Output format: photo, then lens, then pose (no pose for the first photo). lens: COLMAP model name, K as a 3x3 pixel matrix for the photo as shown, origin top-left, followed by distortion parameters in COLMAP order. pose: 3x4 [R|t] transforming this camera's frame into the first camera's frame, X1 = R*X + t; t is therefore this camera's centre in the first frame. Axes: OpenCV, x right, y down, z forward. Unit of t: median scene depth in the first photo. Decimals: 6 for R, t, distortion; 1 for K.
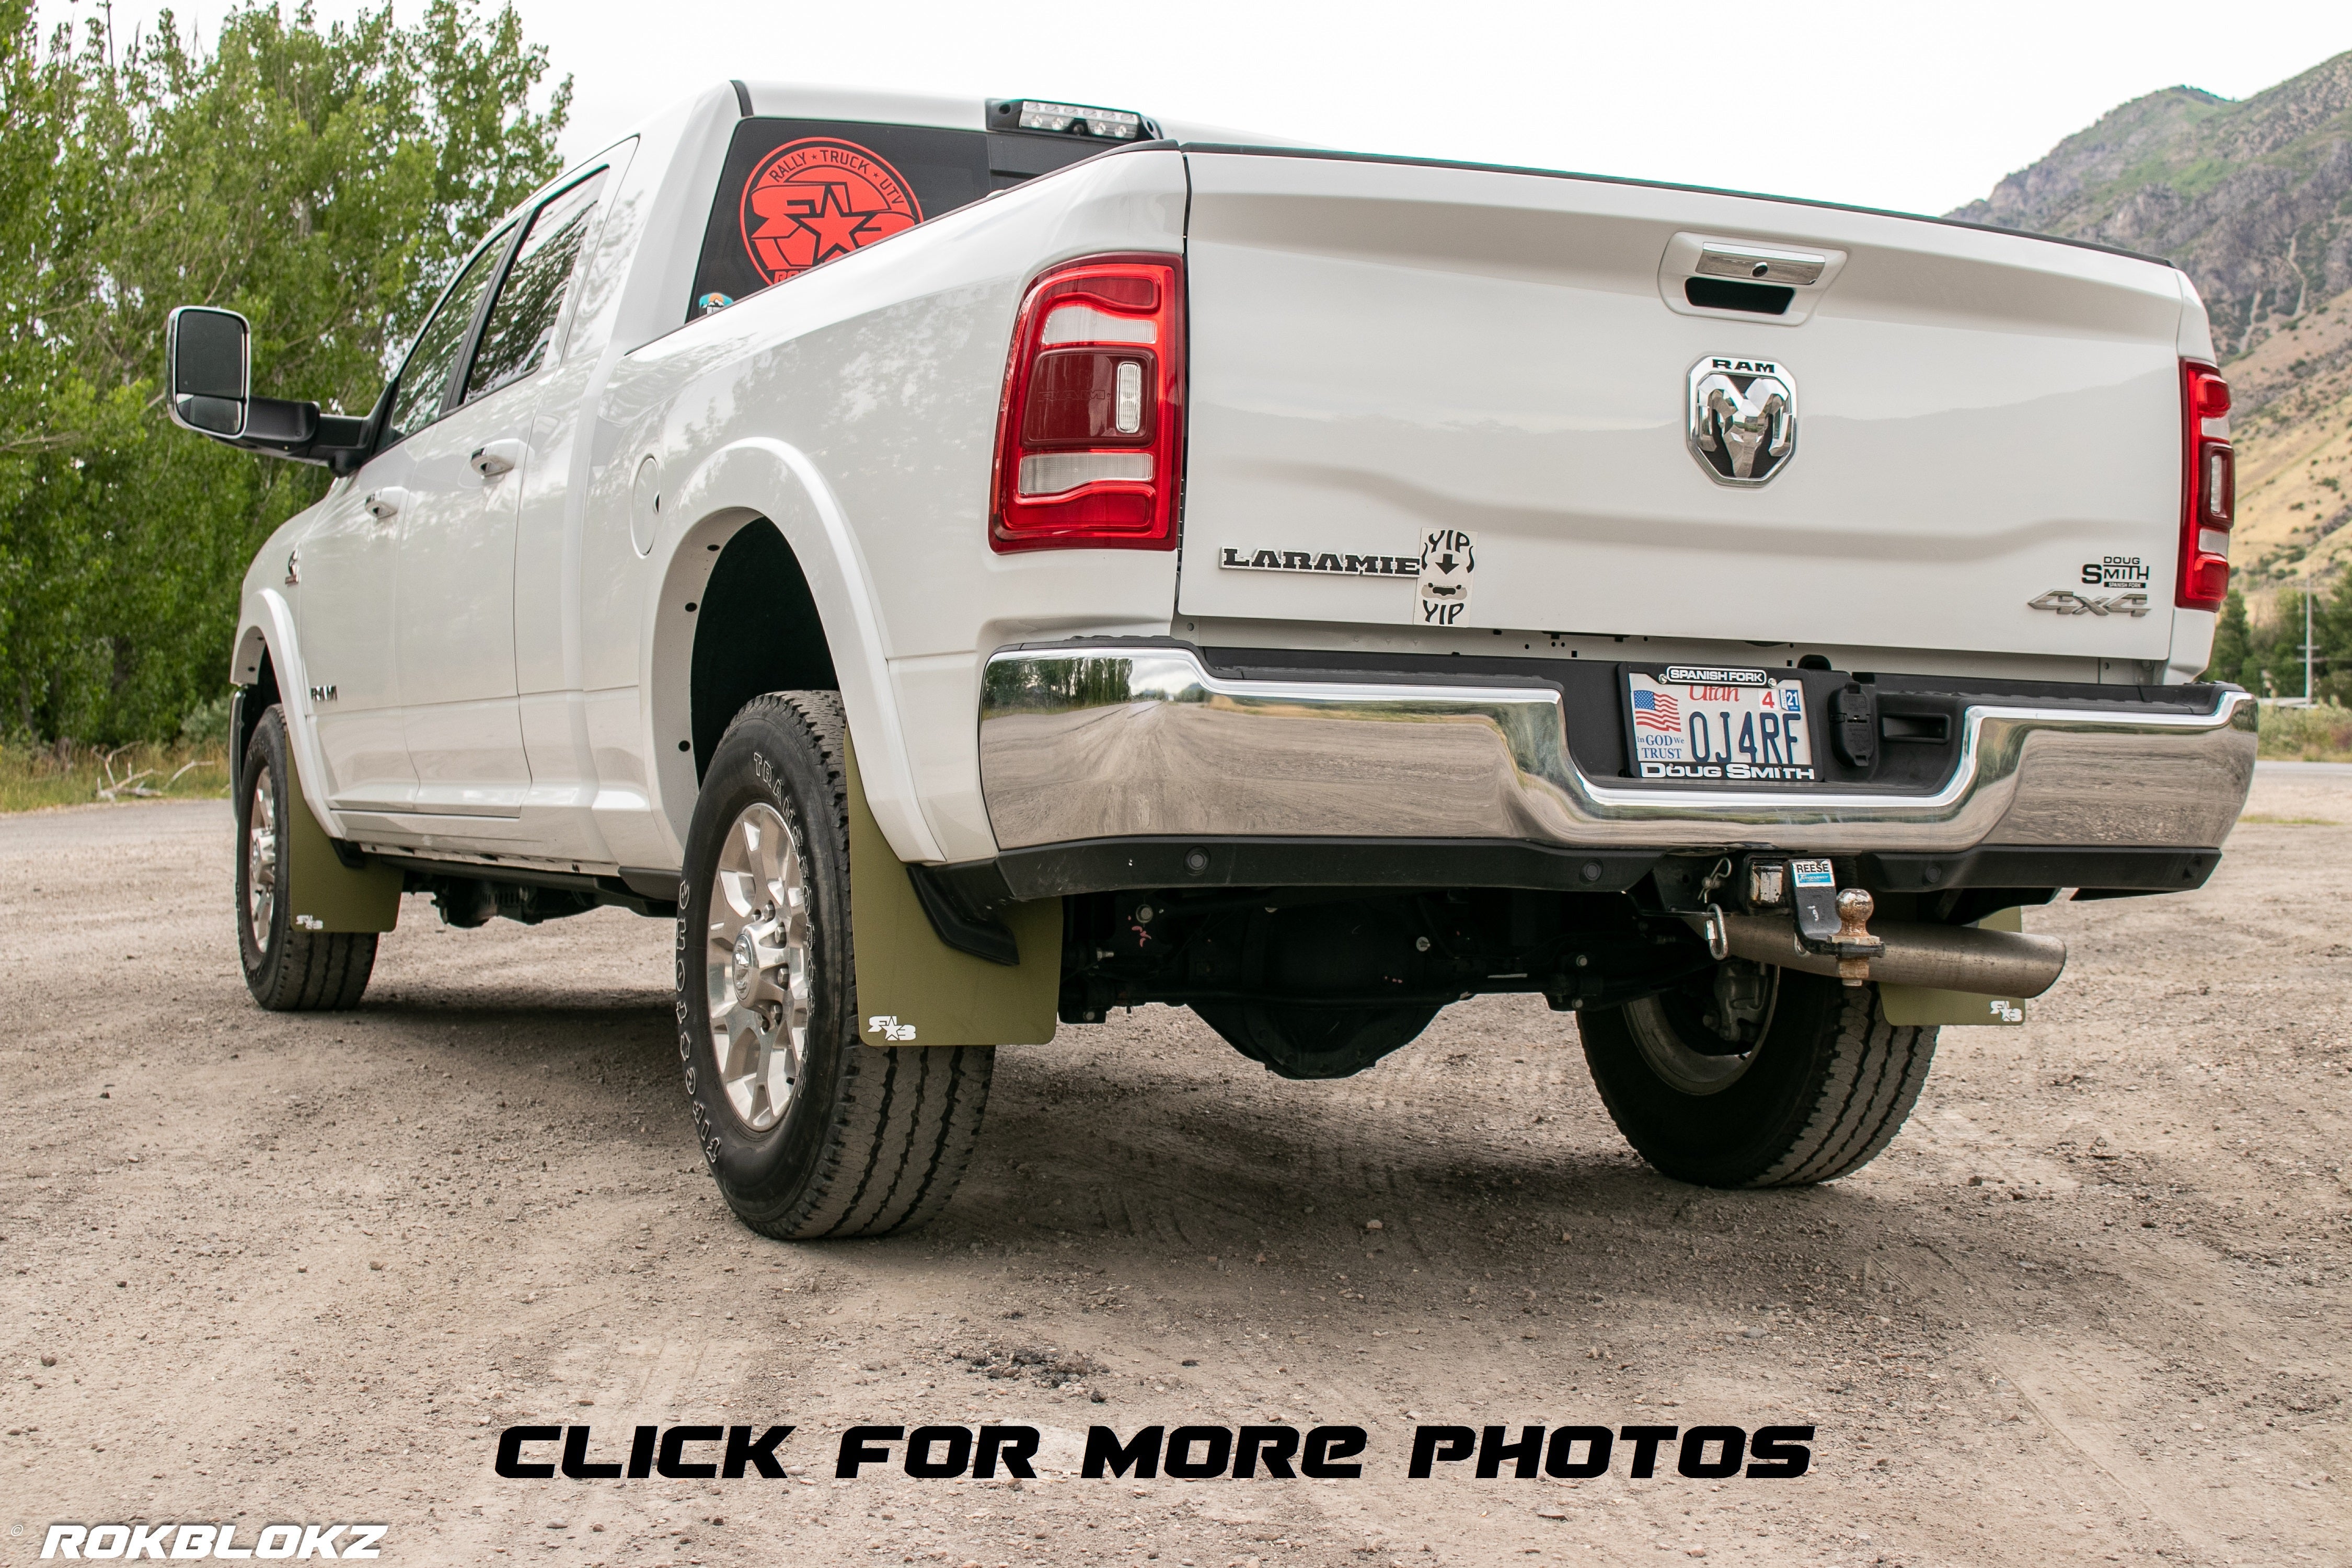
lens RADIAL K [[3276.9, 0, 1176.0], [0, 3276.9, 784.0], [0, 0, 1]] dist [-0.082432, 0.088463]
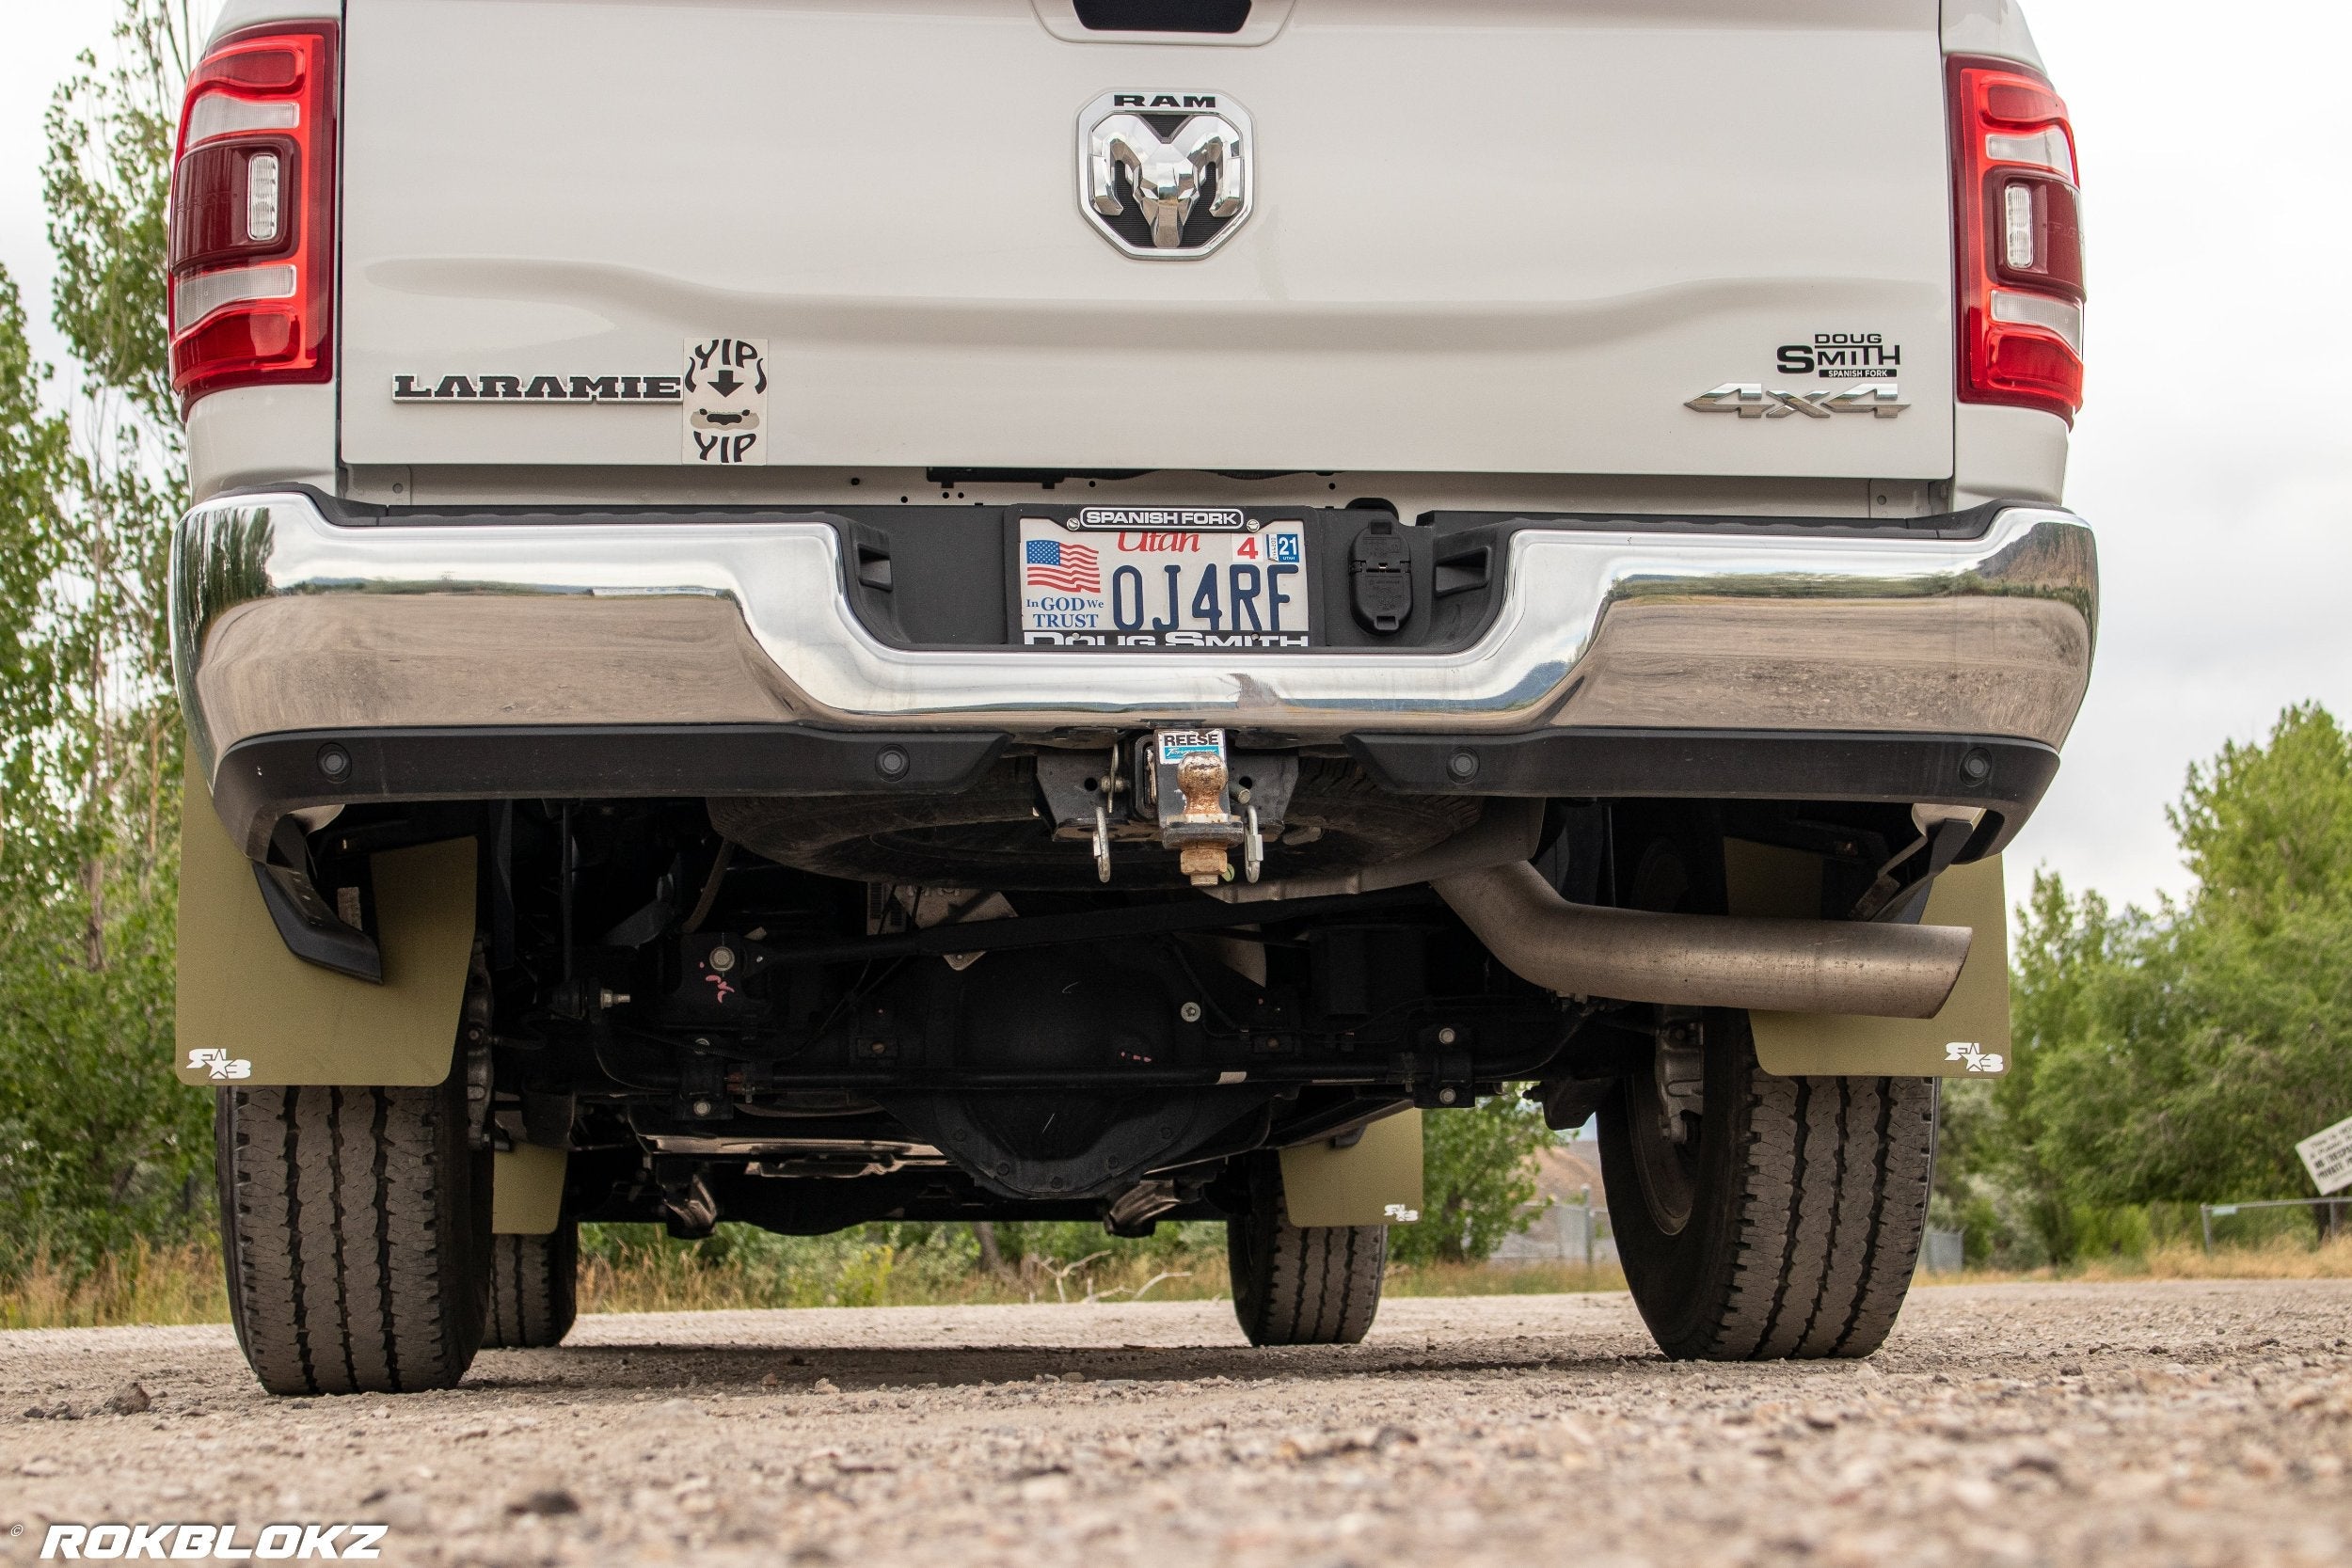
lens RADIAL K [[4371.1, 0, 1176.0], [0, 4371.1, 784.0], [0, 0, 1]] dist [-0.023458, 0.510790]
pose [[0.940233, -0.074677, -0.332242, 0.464307], [0.030981, 0.990371, -0.134928, 0.150515], [0.339119, 0.116571, 0.933493, 0.083438]]
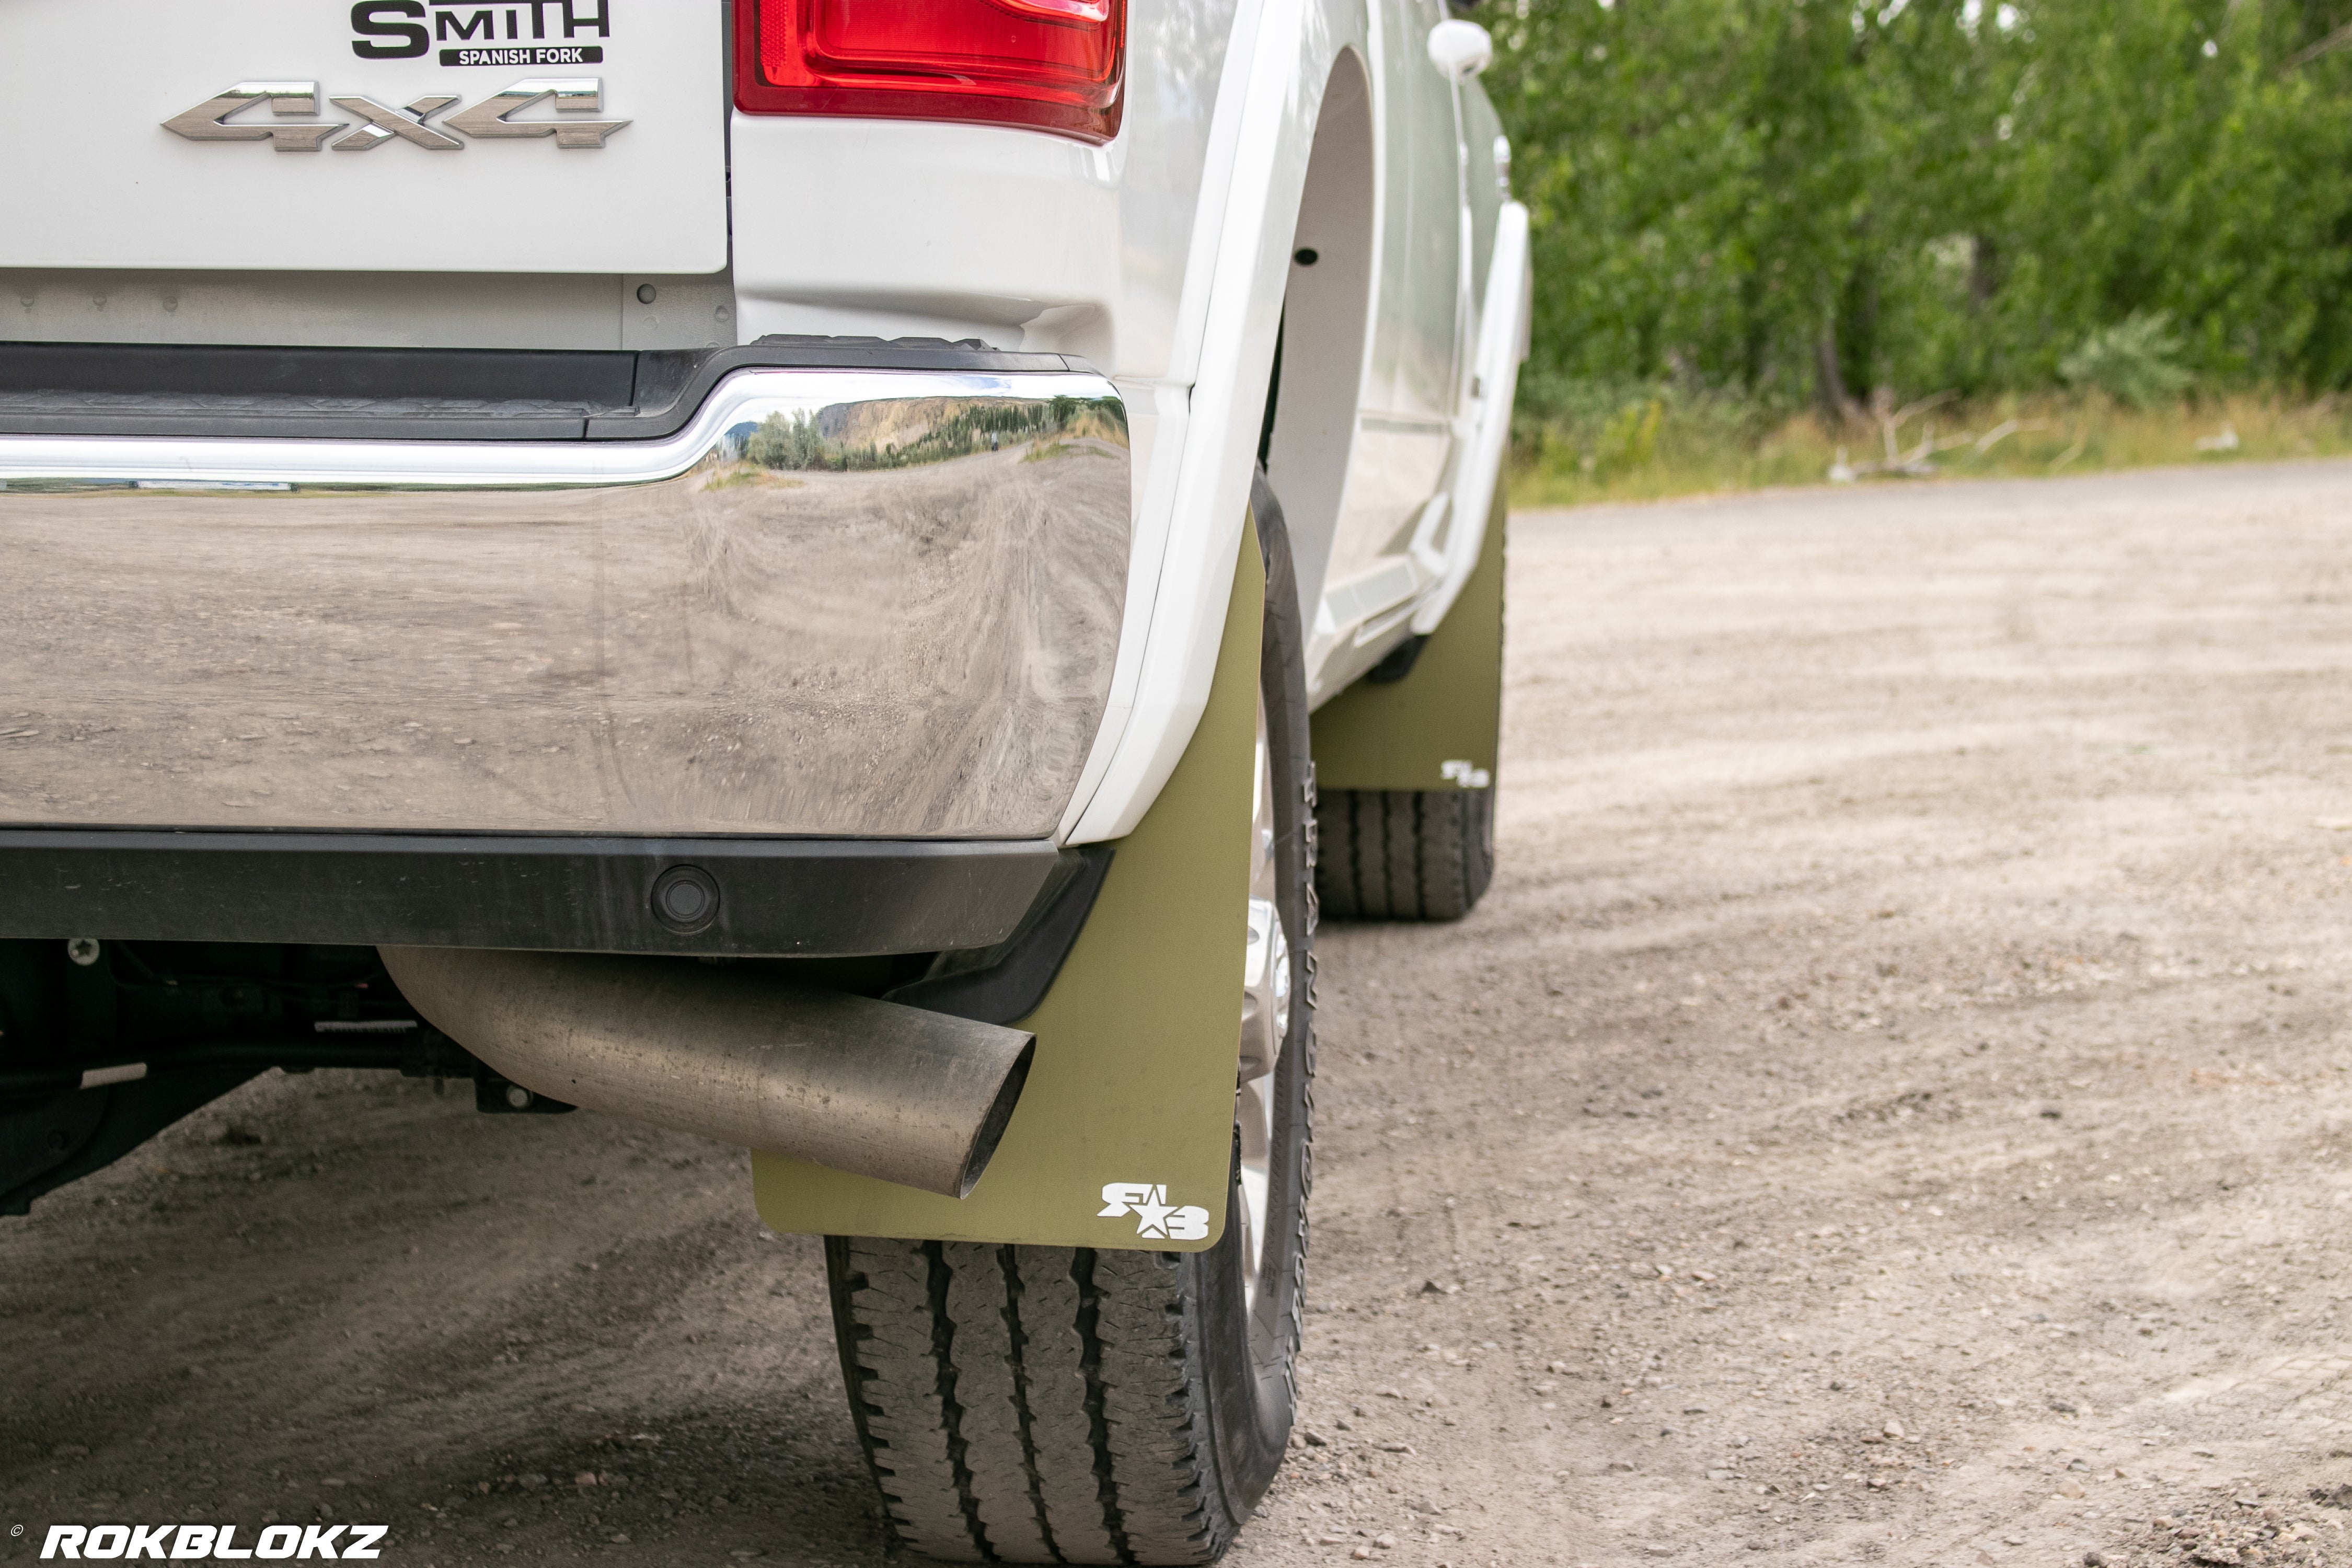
lens RADIAL K [[4734.3, 0, 1176.0], [0, 4734.3, 784.0], [0, 0, 1]] dist [0.009246, 0.185435]
pose [[0.845501, 0.032374, -0.532992, 0.621540], [0.006231, 0.997494, 0.070473, -0.020037], [0.533938, -0.062906, 0.843181, 0.622119]]
